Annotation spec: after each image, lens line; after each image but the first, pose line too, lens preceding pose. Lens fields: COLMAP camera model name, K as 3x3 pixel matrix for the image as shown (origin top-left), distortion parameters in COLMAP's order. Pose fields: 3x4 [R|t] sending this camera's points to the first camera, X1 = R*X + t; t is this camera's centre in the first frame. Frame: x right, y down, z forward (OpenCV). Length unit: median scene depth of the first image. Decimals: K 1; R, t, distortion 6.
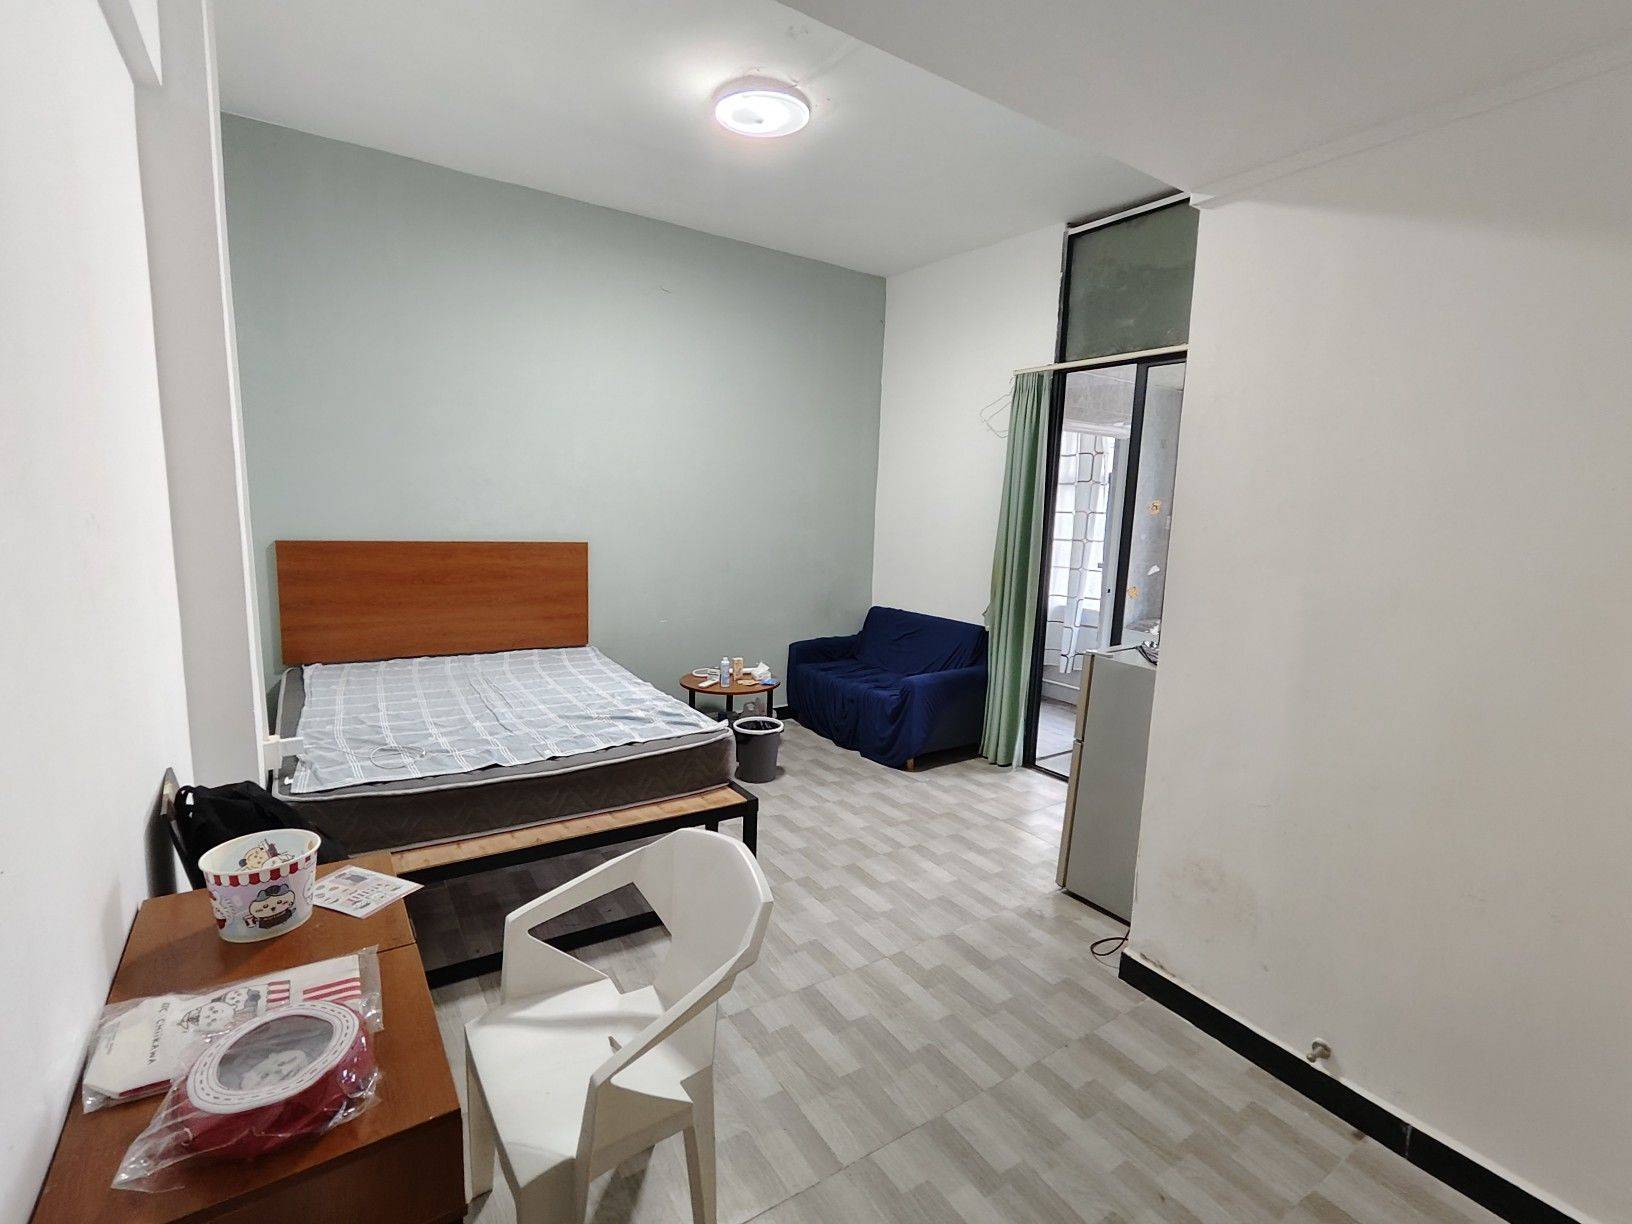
lens RADIAL K [[759.1, 0, 808.0], [0, 759.1, 618.0], [0, 0, 1]] dist [-0.033079, 0.018777]
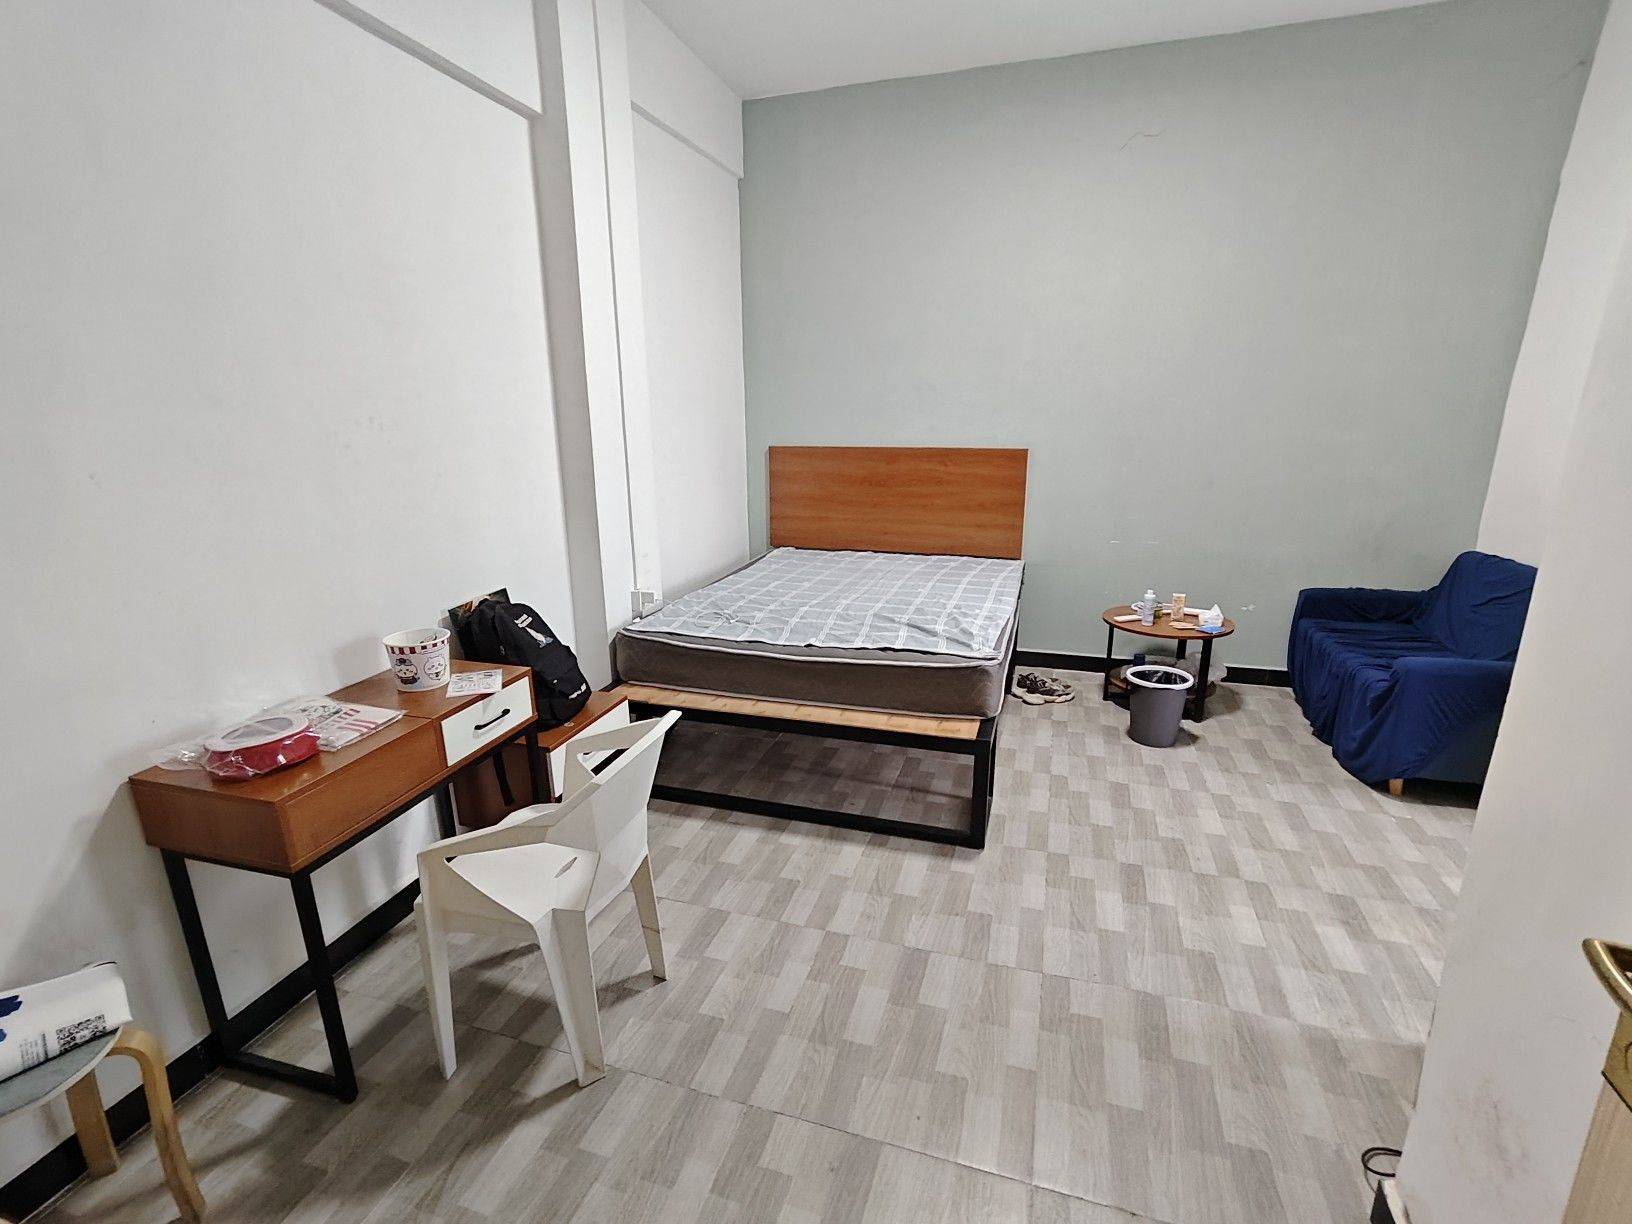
lens RADIAL K [[759.1, 0, 808.0], [0, 759.1, 618.0], [0, 0, 1]] dist [-0.033079, 0.018777]
pose [[0.630380, 0.162275, -0.759136, 0.322757], [-0.081561, 0.986340, 0.143115, -0.005797], [0.771990, -0.028301, 0.635004, 0.214250]]
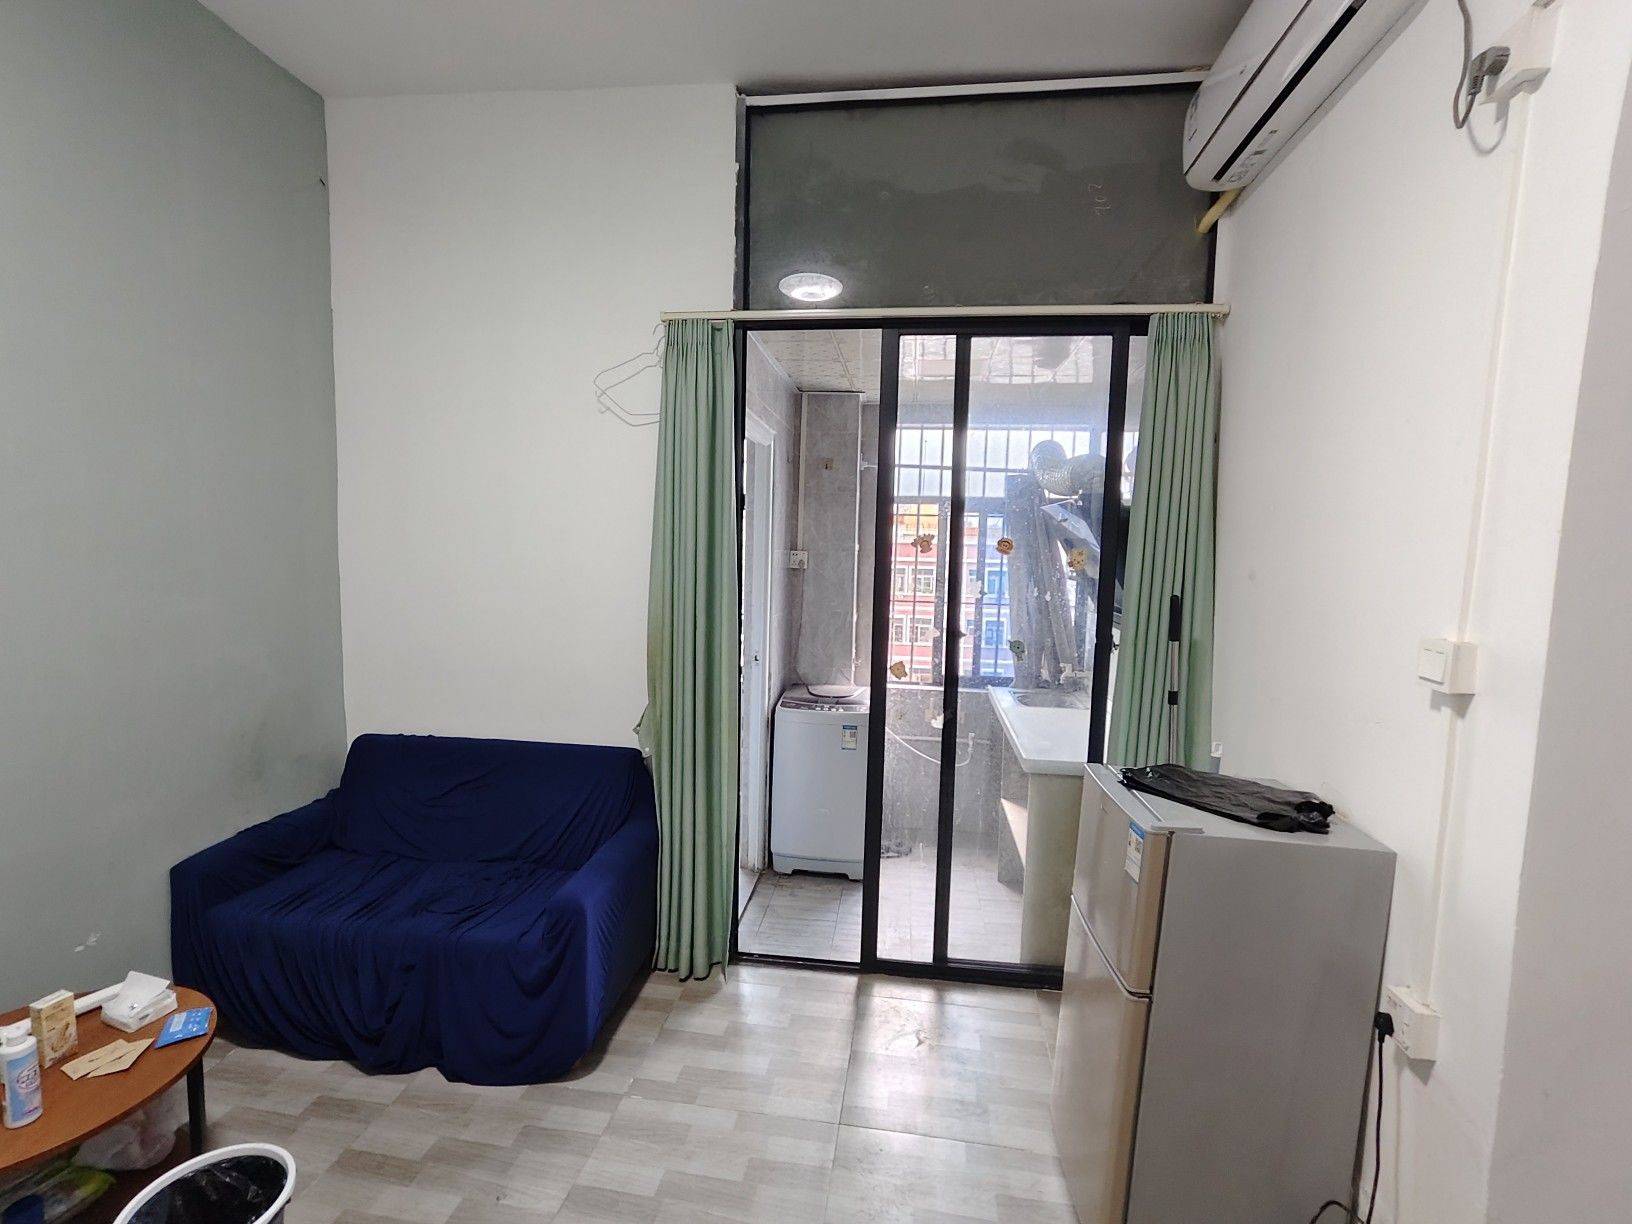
lens RADIAL K [[759.1, 0, 808.0], [0, 759.1, 618.0], [0, 0, 1]] dist [-0.033079, 0.018777]
pose [[0.660502, -0.086635, 0.745809, -0.122073], [0.110699, 0.993702, 0.017394, -0.099284], [-0.742619, 0.071071, 0.665933, 0.606649]]
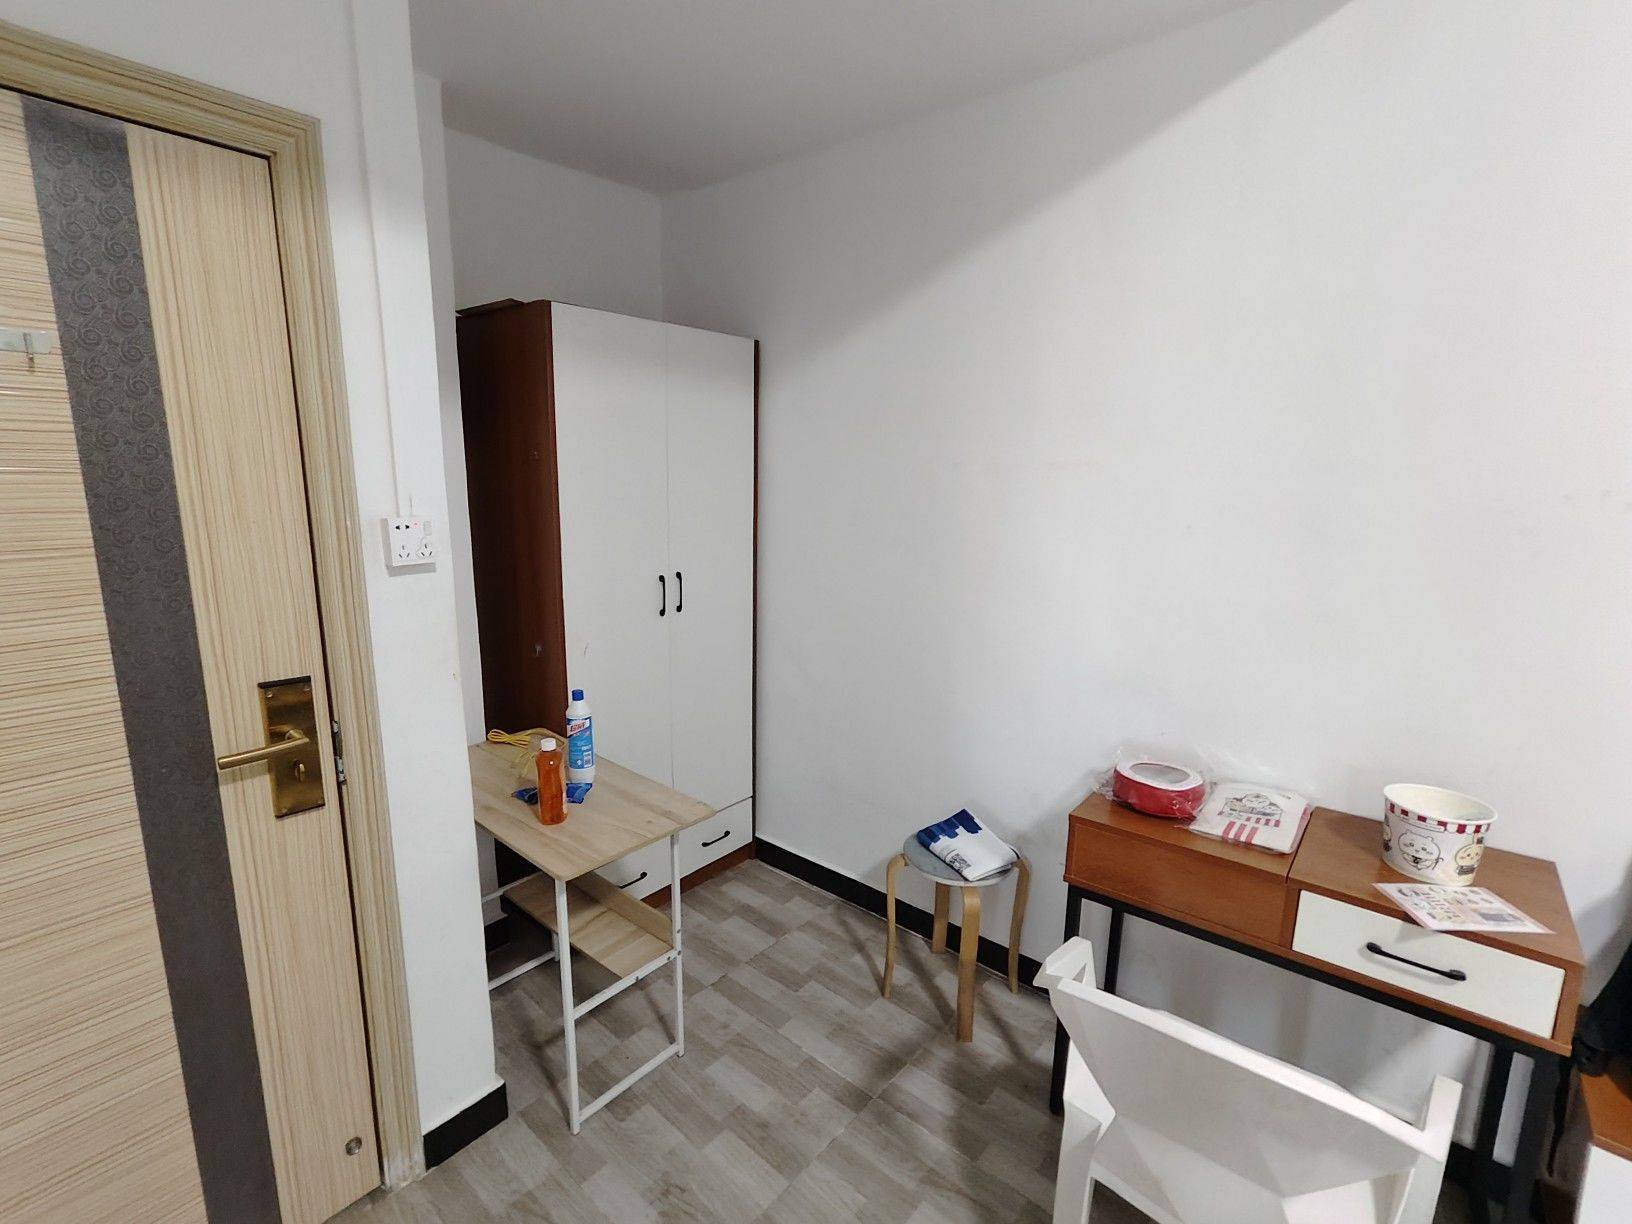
lens RADIAL K [[759.1, 0, 808.0], [0, 759.1, 618.0], [0, 0, 1]] dist [-0.033079, 0.018777]
pose [[-0.958618, 0.004271, -0.284662, 0.148145], [-0.091585, 0.942110, 0.322554, -0.067832], [0.269561, 0.335277, -0.902733, 0.549973]]
